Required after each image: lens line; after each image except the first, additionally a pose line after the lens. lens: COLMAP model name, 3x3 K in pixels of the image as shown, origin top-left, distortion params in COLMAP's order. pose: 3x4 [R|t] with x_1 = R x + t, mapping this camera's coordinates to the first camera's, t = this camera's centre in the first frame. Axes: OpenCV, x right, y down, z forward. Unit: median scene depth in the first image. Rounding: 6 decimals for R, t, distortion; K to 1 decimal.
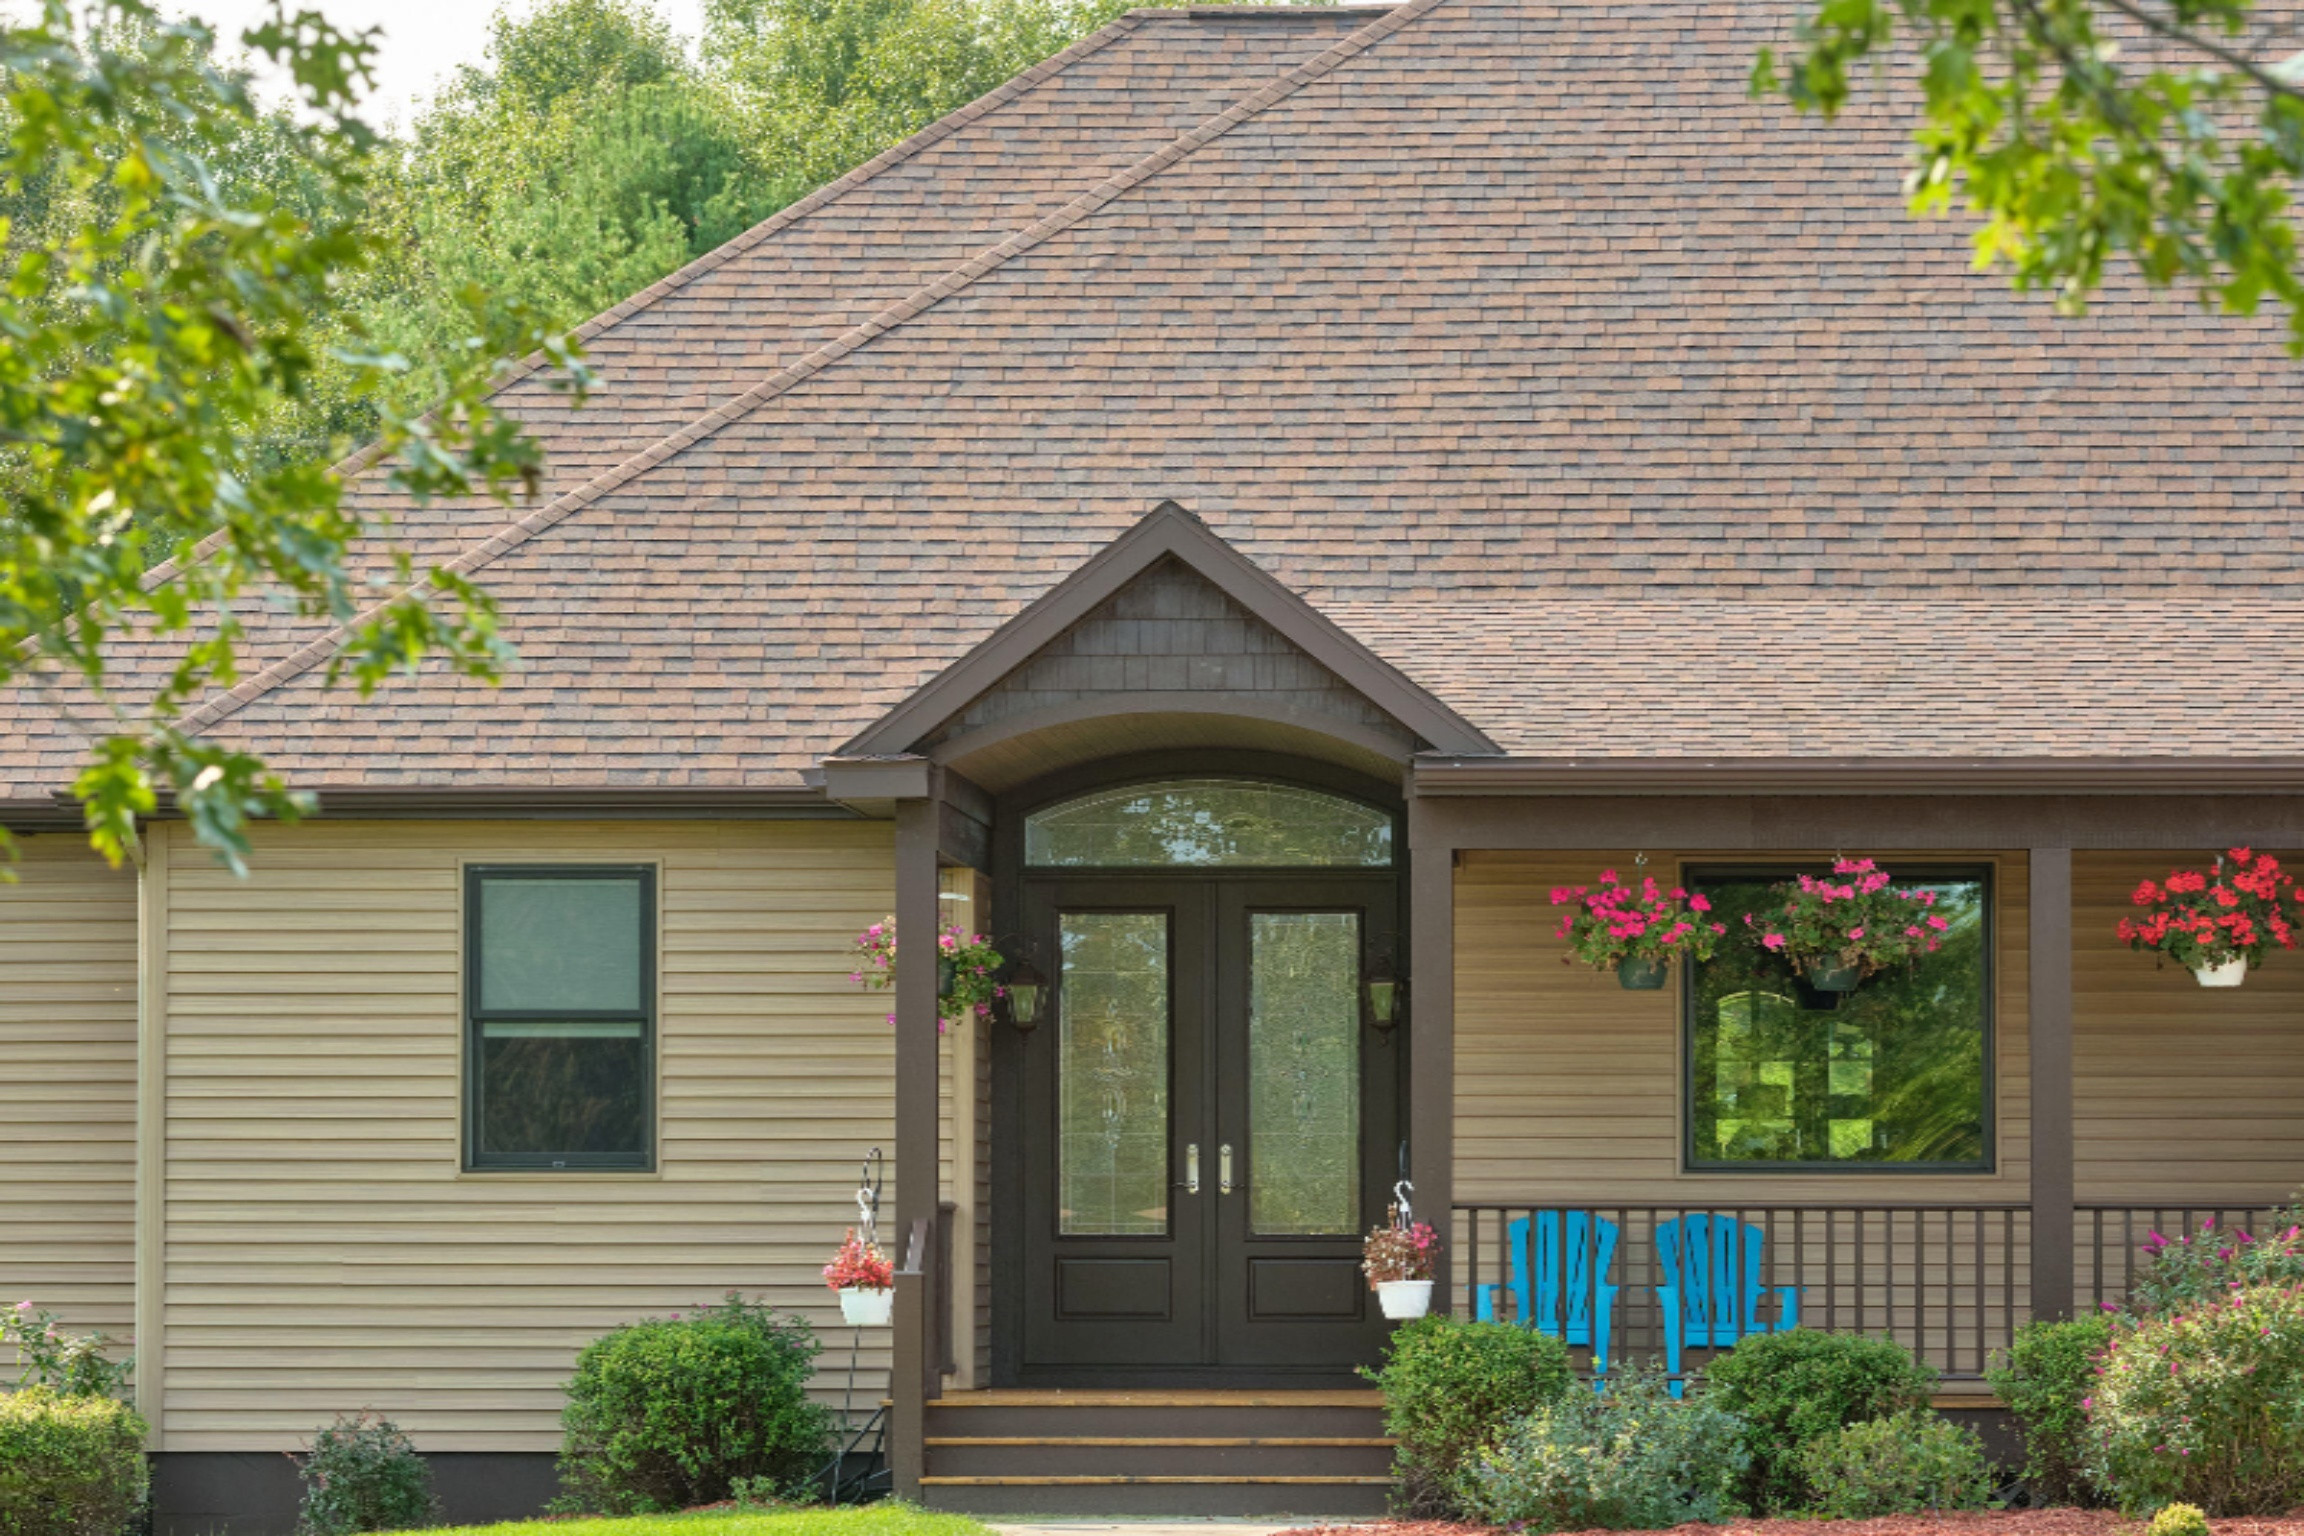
lens RADIAL K [[11240.9, 0, 1152.0], [0, 11240.9, 769.0], [0, 0, 1]] dist [0.205852, 0.000000]
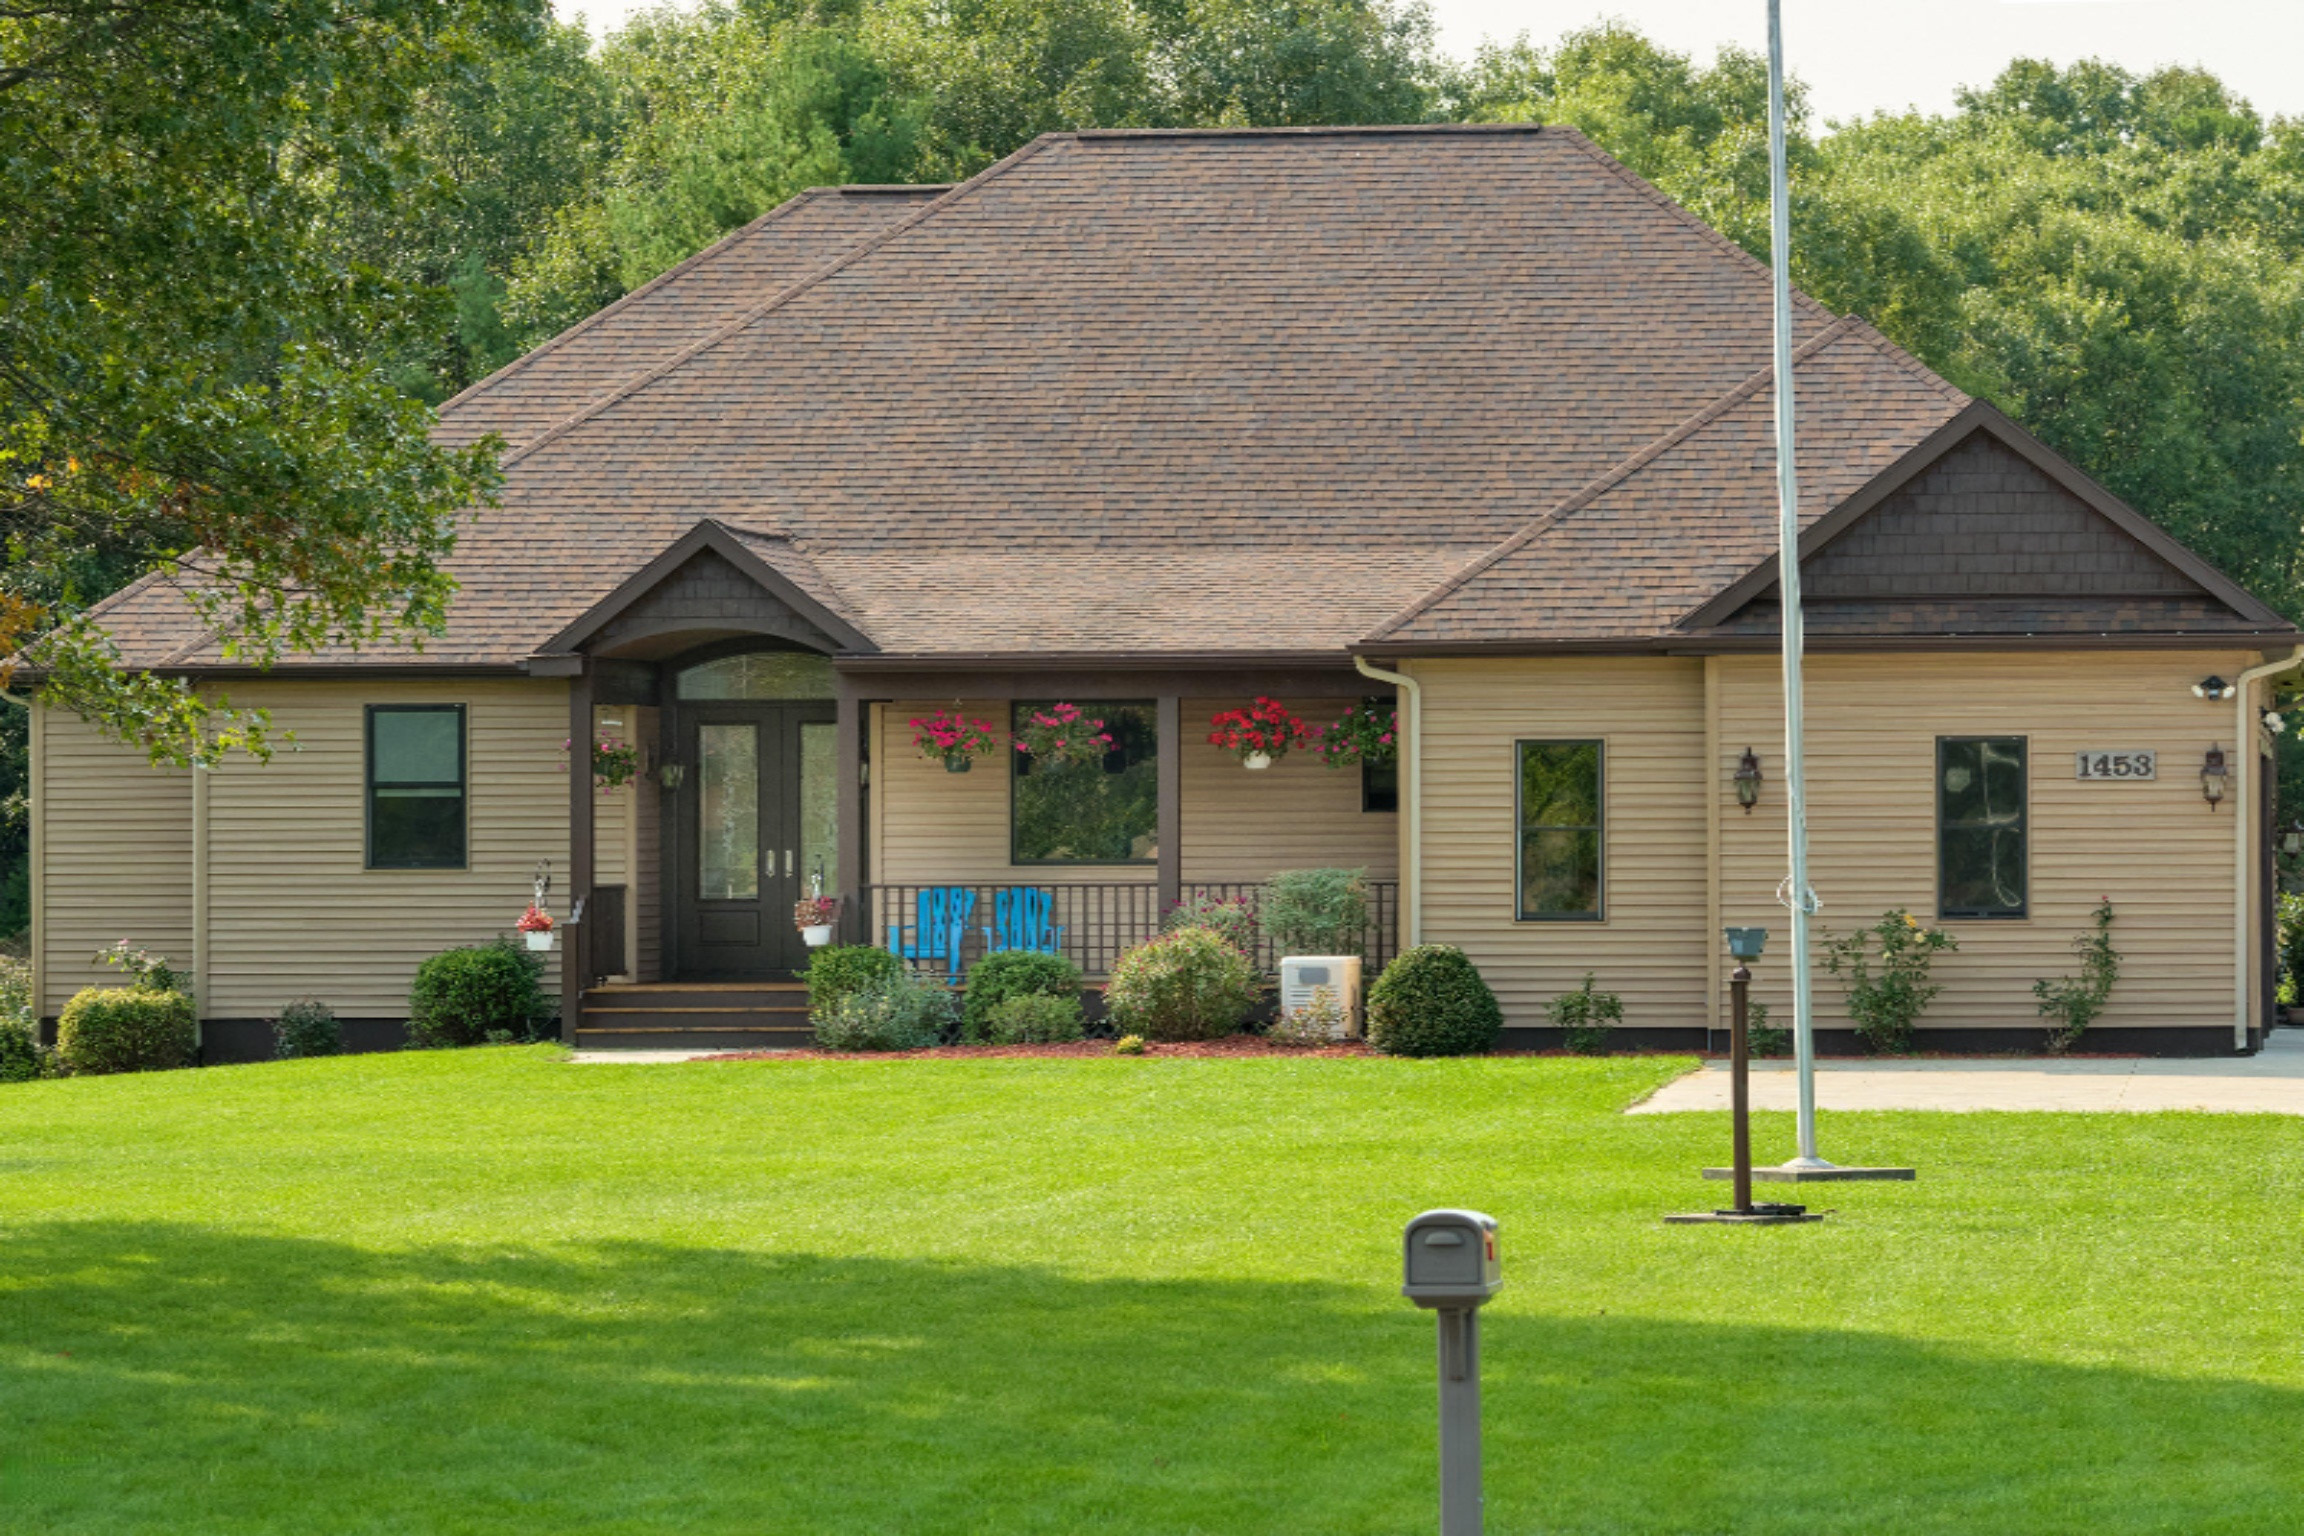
lens RADIAL K [[11240.9, 0, 1152.2], [0, 11240.9, 768.0], [0, 0, 1]] dist [0.205852, 0.000000]
pose [[0.998221, -0.006977, -0.059215, 0.178724], [0.009066, 0.999343, 0.035084, -0.045024], [0.058931, -0.035559, 0.997629, -0.850652]]
